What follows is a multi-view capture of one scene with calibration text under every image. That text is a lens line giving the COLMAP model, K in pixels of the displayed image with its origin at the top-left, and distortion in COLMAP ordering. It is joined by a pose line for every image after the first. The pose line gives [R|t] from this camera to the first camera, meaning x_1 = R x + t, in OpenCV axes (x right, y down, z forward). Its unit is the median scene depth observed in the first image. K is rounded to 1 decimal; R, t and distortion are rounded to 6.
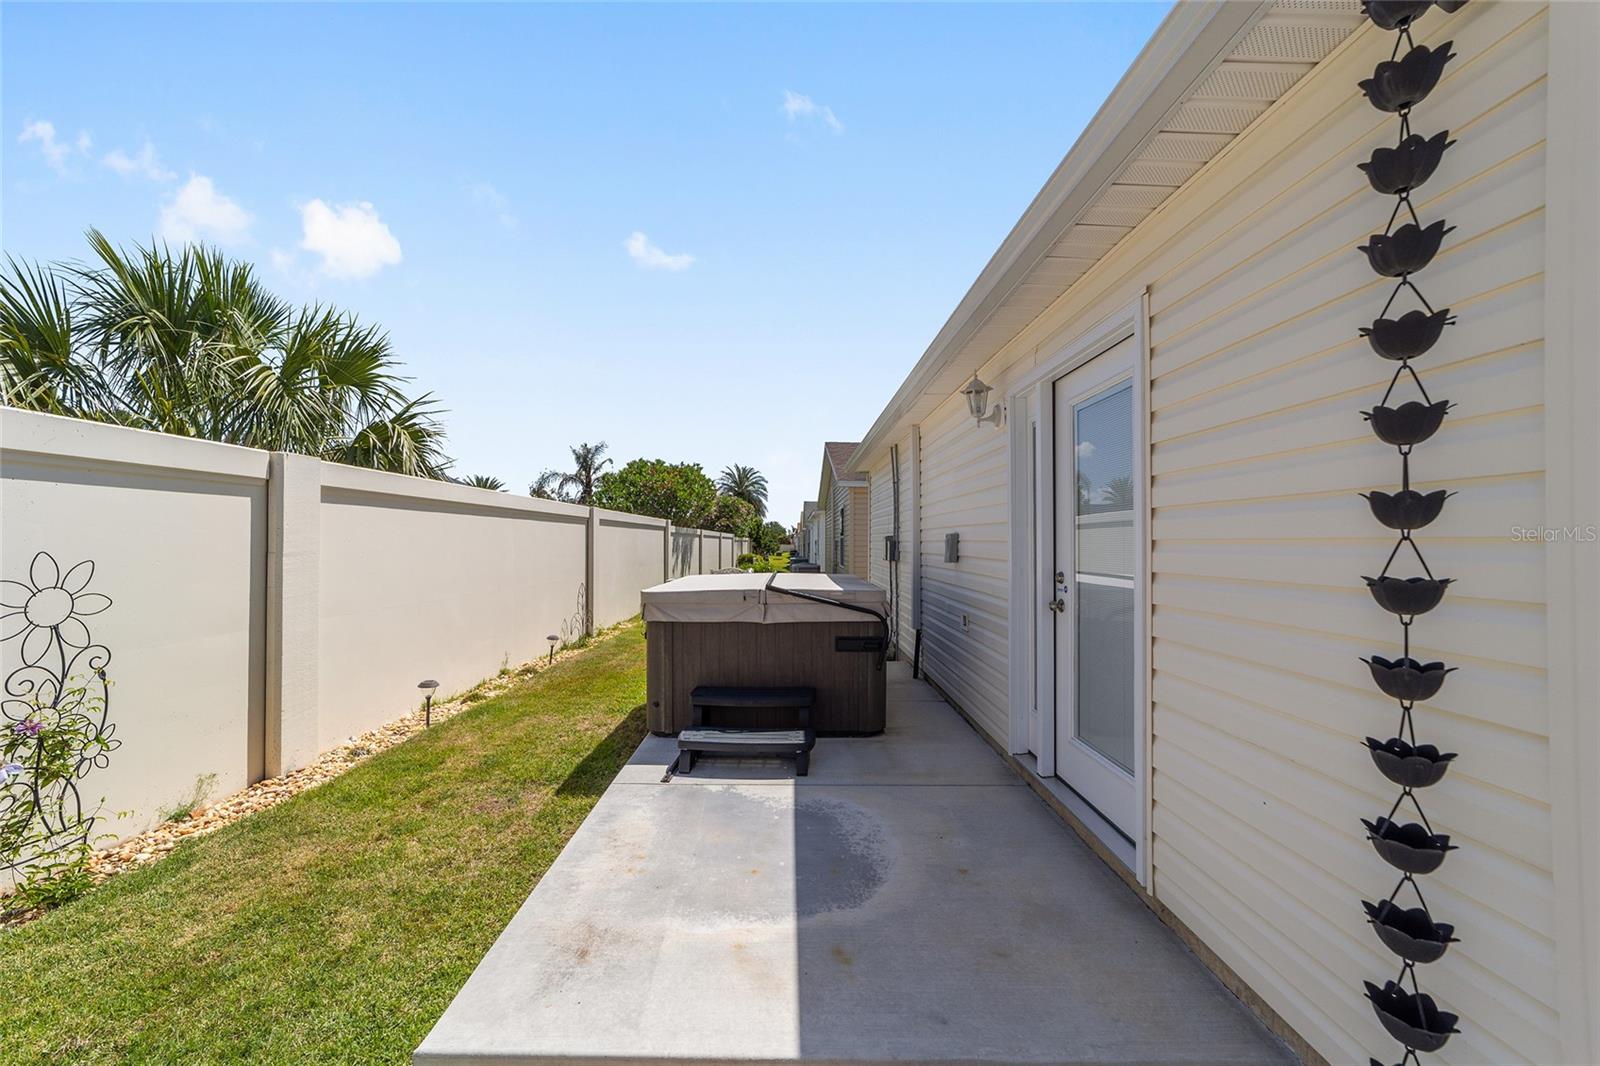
lens RADIAL K [[610.8, 0, 792.8], [0, 610.8, 537.5], [0, 0, 1]] dist [-0.008637, 0.005383]
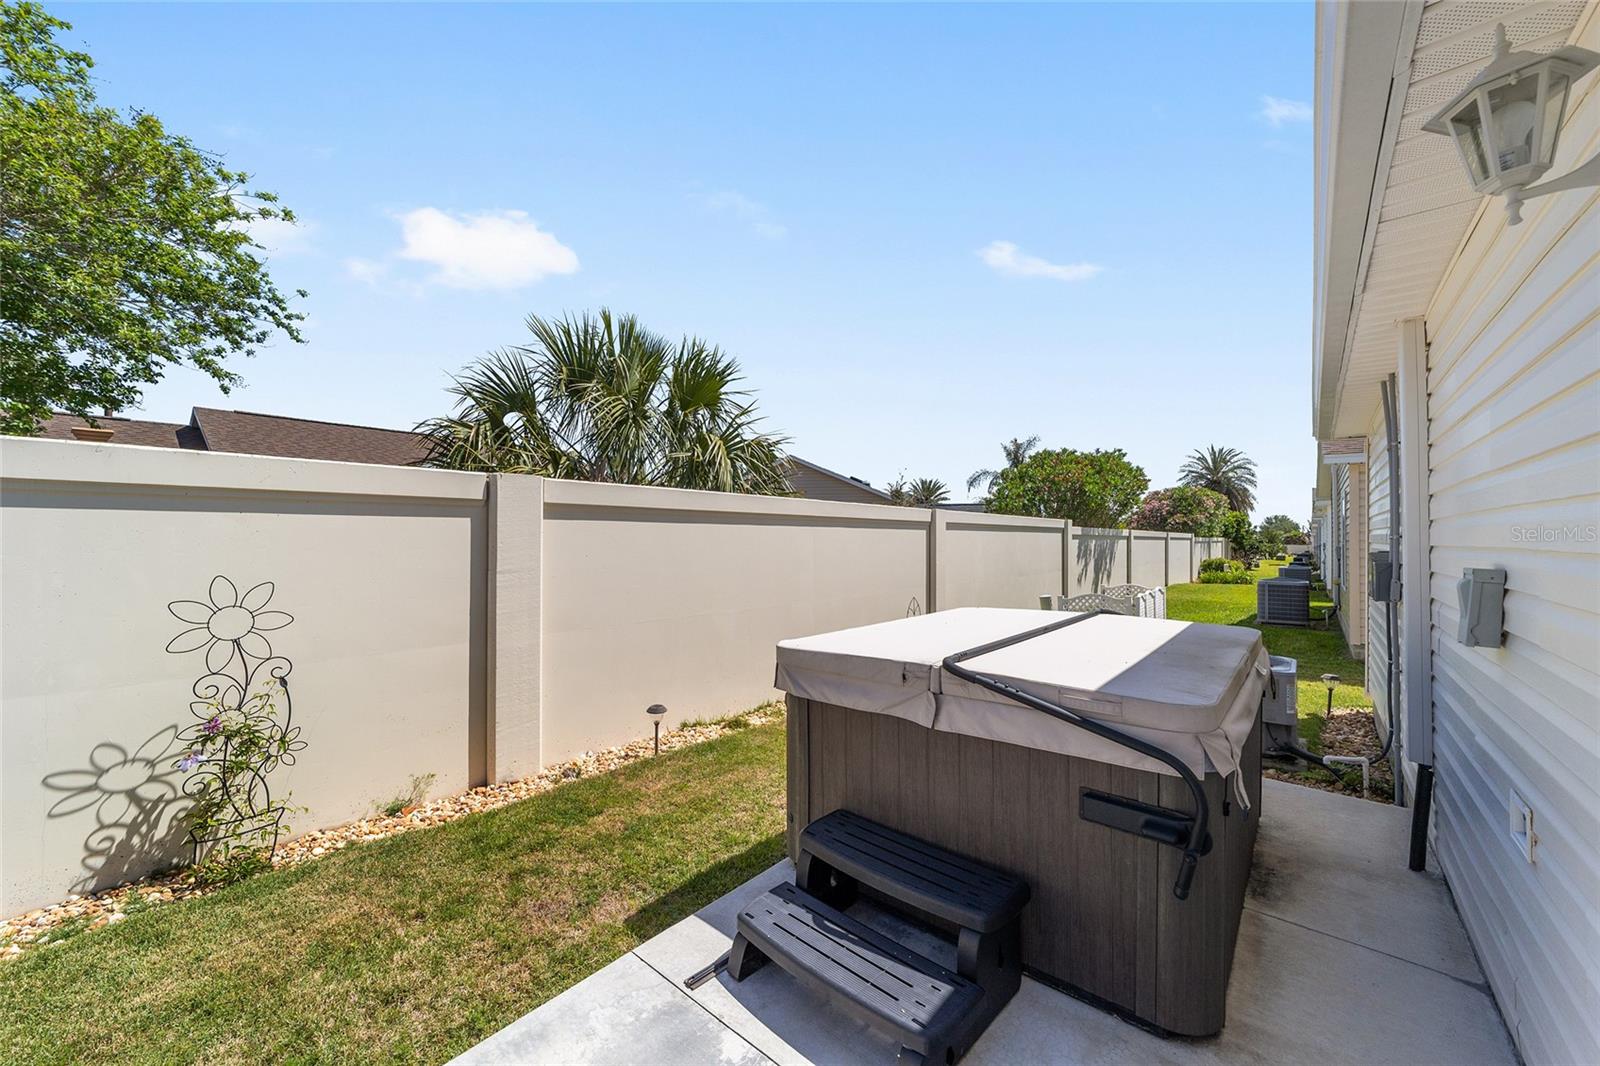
lens RADIAL K [[610.8, 0, 797.5], [0, 610.8, 533.9], [0, 0, 1]] dist [-0.008637, 0.005383]
pose [[0.760271, -0.001262, -0.649605, 0.226296], [0.000206, 0.999999, -0.001701, -0.034490], [0.649607, 0.001159, 0.760270, 0.541214]]
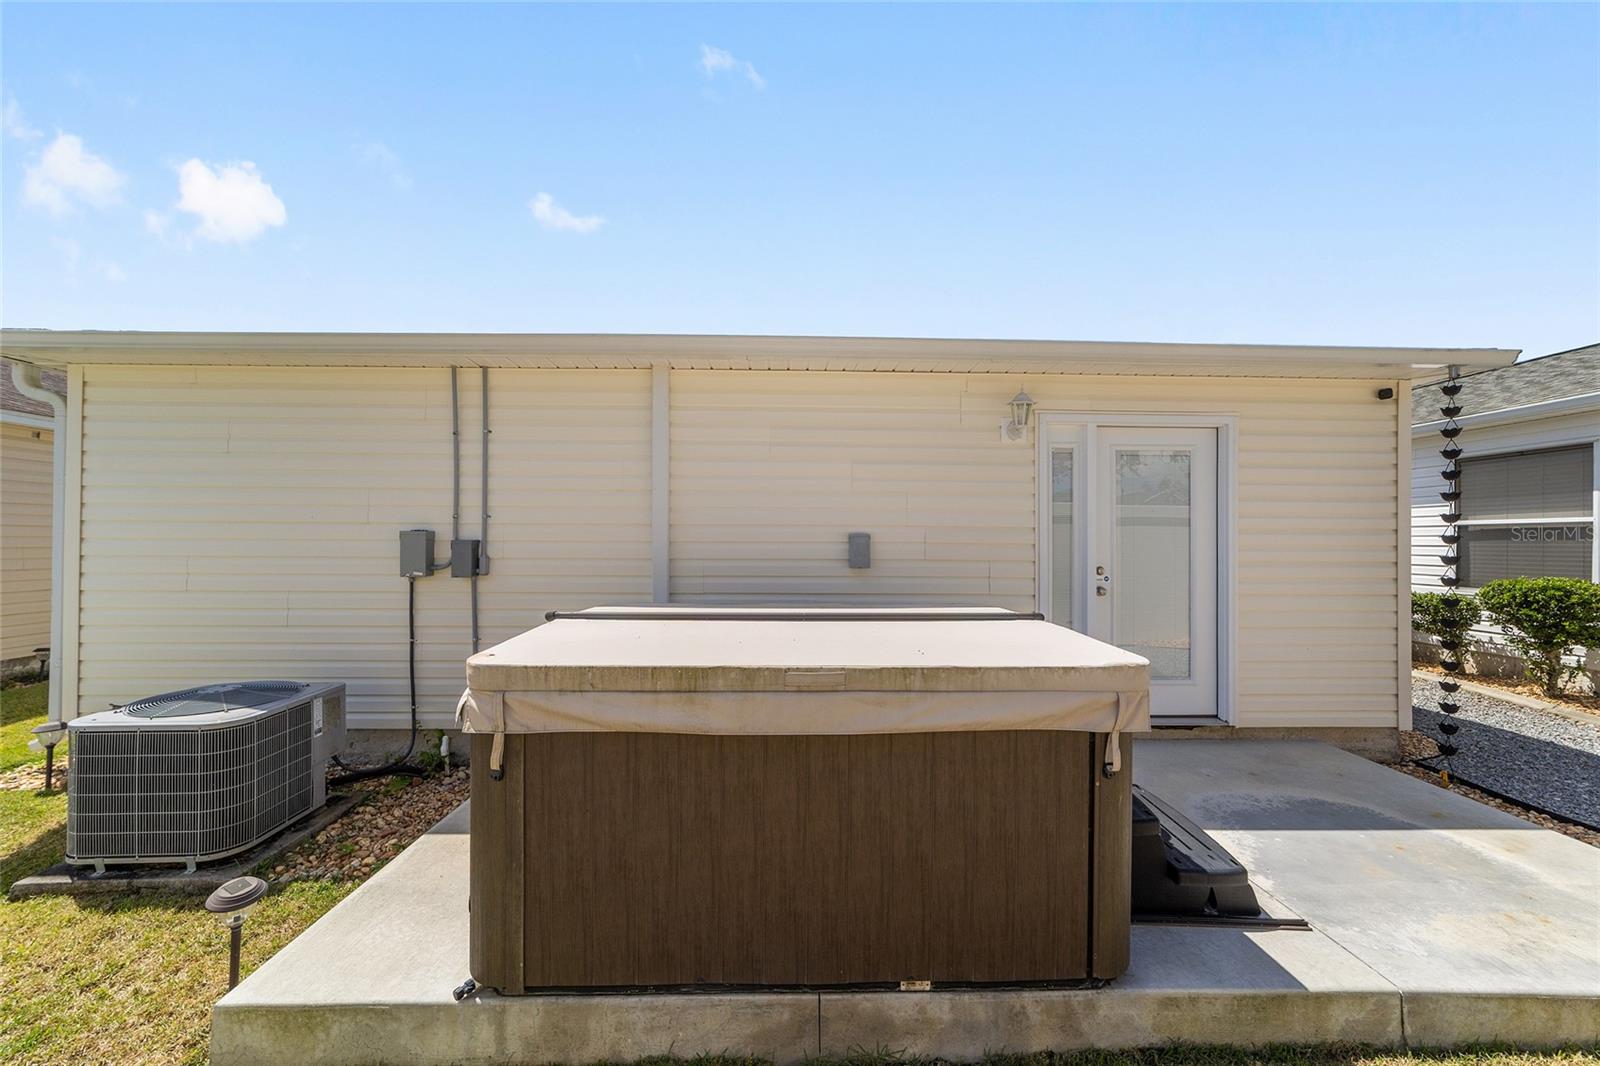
lens RADIAL K [[610.8, 0, 792.7], [0, 610.8, 534.6], [0, 0, 1]] dist [-0.008637, 0.005383]
pose [[-0.014708, 0.003965, 0.999884, -0.736116], [-0.010419, 0.999937, -0.004119, -0.000734], [-0.999838, -0.010479, -0.014666, 1.360288]]
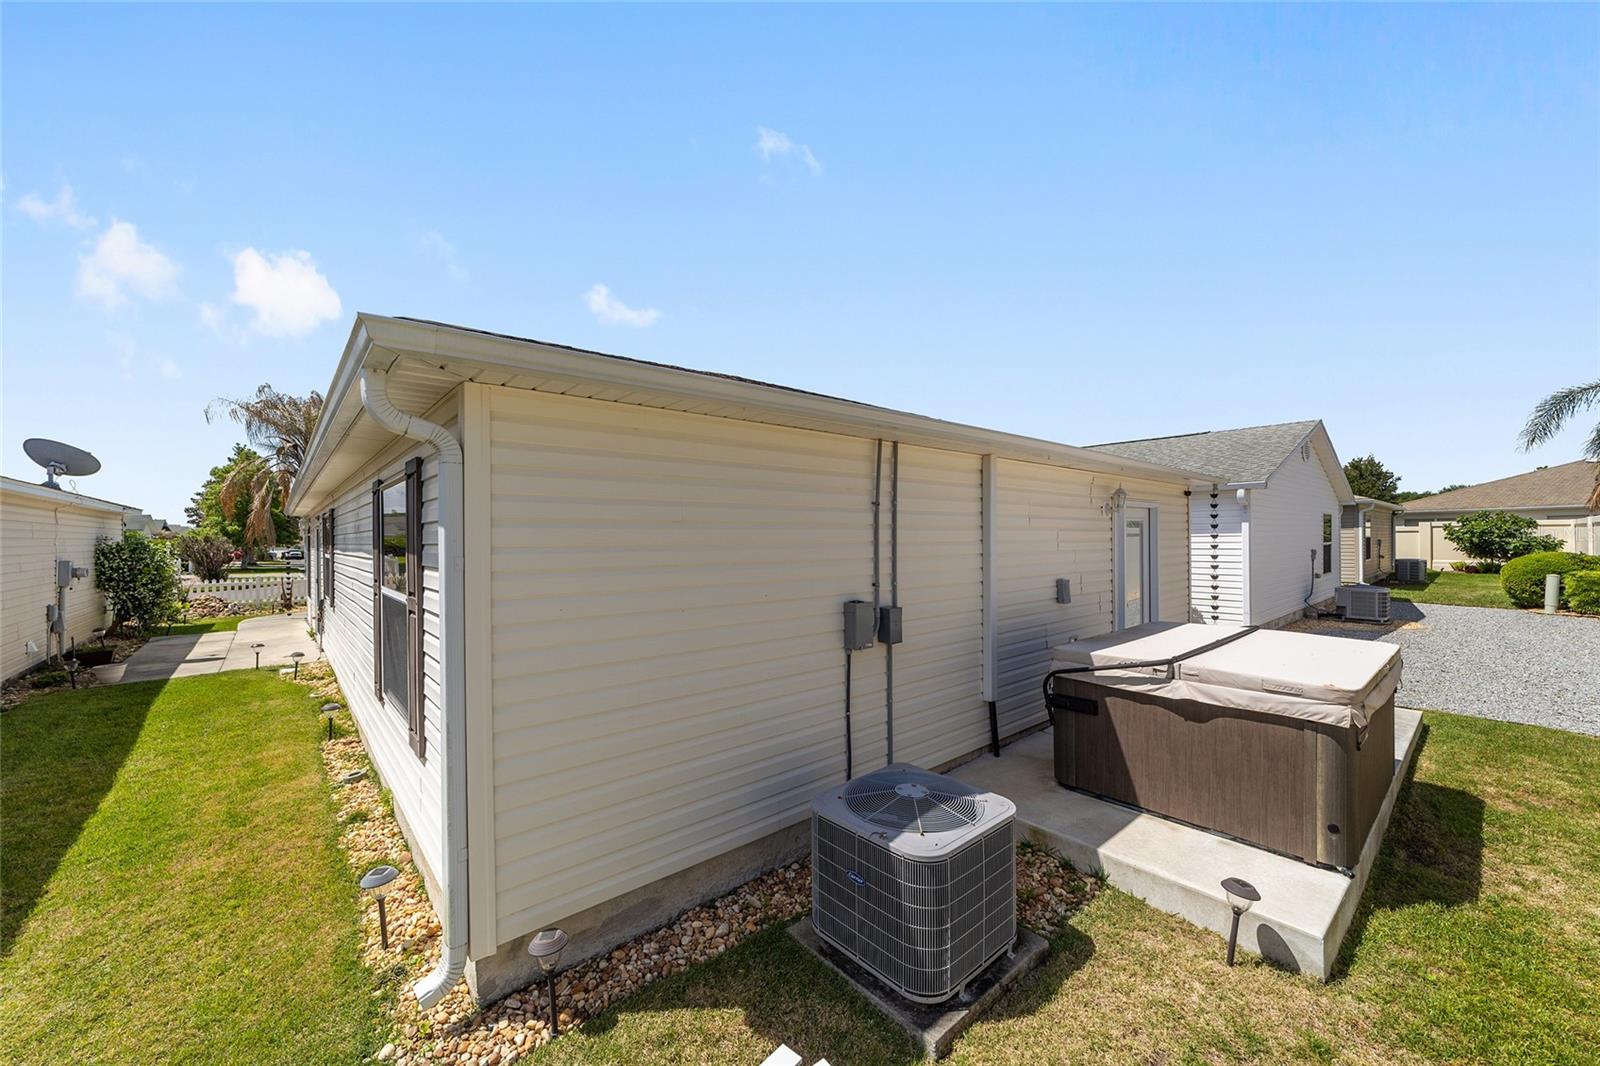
lens RADIAL K [[610.8, 0, 808.5], [0, 610.8, 538.1], [0, 0, 1]] dist [-0.008637, 0.005383]
pose [[-0.648607, 0.001009, 0.761123, -0.419871], [0.000663, 0.999999, -0.000761, -0.112553], [-0.761124, 0.000011, -0.648607, 2.720418]]
